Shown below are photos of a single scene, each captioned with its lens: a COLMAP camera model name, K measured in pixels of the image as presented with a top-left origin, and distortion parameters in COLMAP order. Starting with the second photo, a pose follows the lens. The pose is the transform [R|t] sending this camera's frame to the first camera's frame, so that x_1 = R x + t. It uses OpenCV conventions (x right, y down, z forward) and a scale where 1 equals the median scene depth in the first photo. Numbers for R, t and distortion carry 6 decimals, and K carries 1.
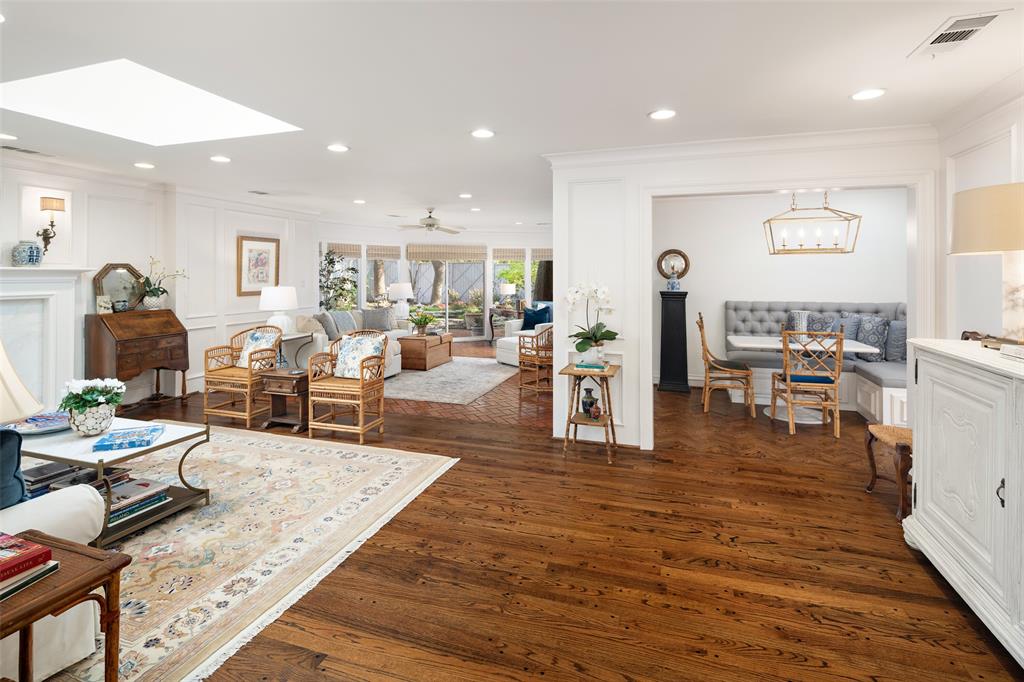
lens RADIAL K [[489.9, 0, 504.8], [0, 489.9, 274.3], [0, 0, 1]] dist [-0.015501, -0.000417]
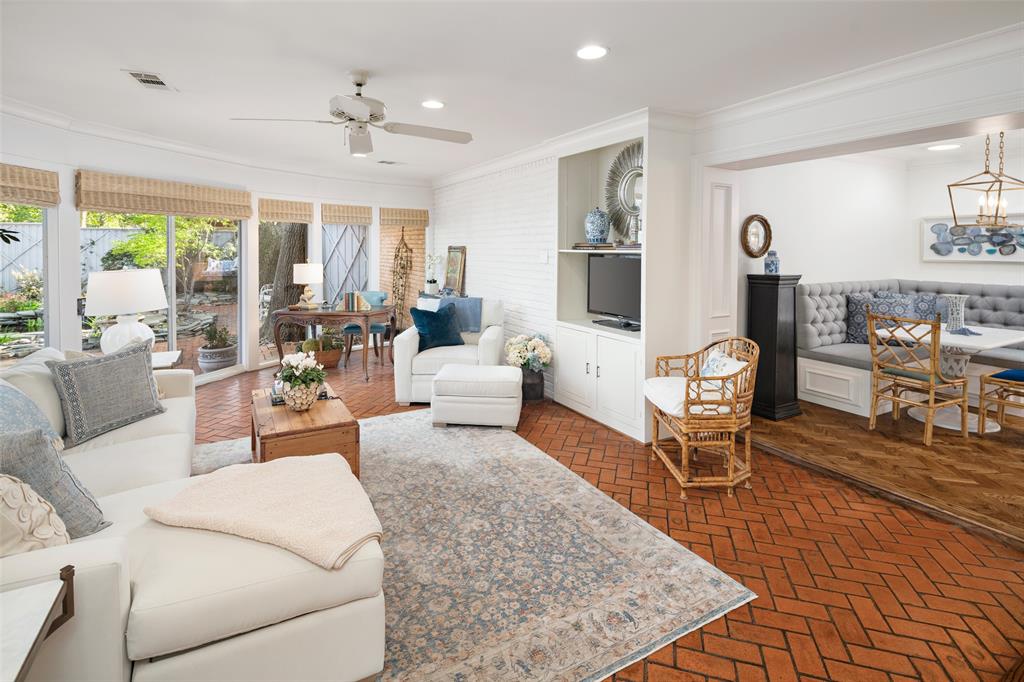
lens RADIAL K [[500.1, 0, 517.0], [0, 500.1, 244.5], [0, 0, 1]] dist [-0.003572, -0.000007]
pose [[0.672169, 0.007770, 0.740357, -0.383561], [-0.006421, 0.999969, -0.004665, -0.002148], [-0.740370, -0.001618, 0.672198, 0.687523]]
